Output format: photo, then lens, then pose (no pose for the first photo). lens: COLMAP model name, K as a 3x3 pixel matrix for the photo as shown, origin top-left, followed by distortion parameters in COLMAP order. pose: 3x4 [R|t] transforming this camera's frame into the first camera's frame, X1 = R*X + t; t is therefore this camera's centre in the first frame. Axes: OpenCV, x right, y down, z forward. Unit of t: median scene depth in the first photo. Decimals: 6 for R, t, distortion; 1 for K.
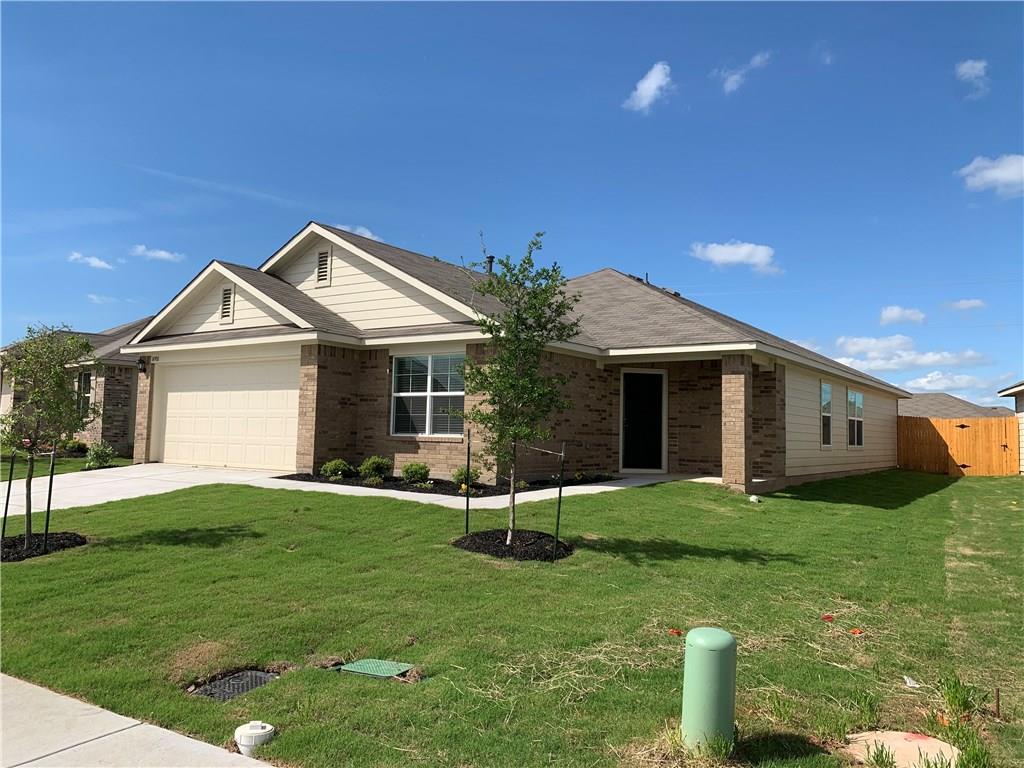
lens RADIAL K [[778.6, 0, 513.6], [0, 778.6, 377.9], [0, 0, 1]] dist [0.043969, -0.017210]
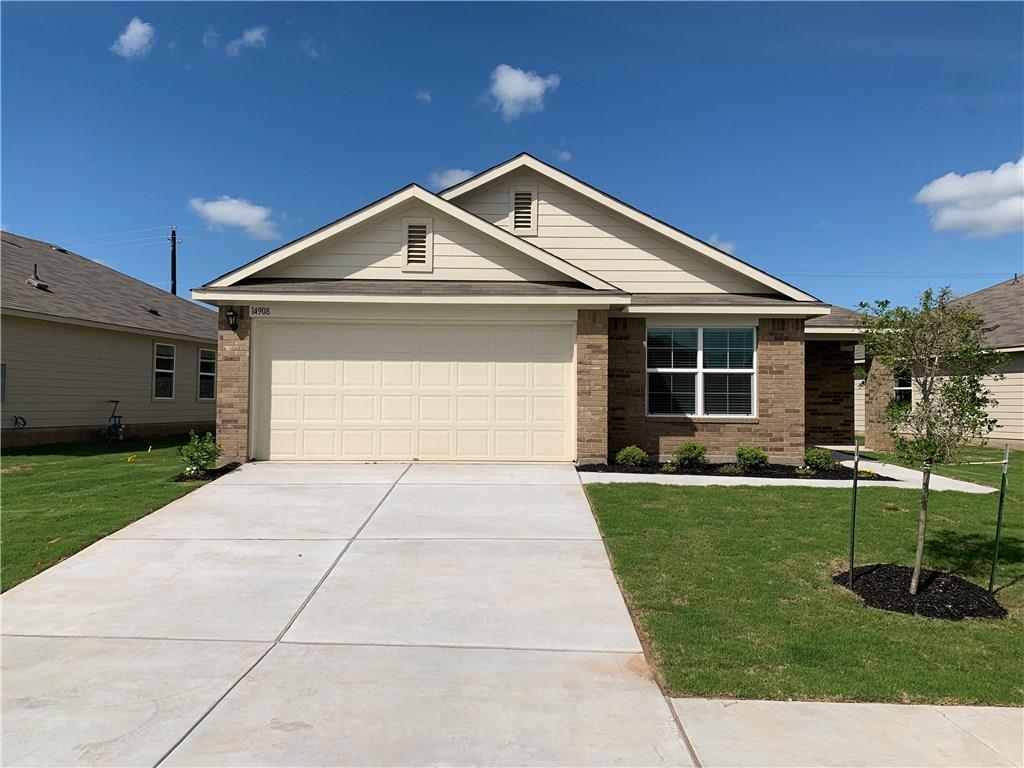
lens RADIAL K [[778.6, 0, 514.5], [0, 778.6, 387.8], [0, 0, 1]] dist [0.043969, -0.017210]
pose [[0.822197, -0.004532, 0.569184, -0.792370], [-0.031905, 0.998029, 0.054033, -0.001616], [-0.568308, -0.062585, 0.820433, 0.361512]]
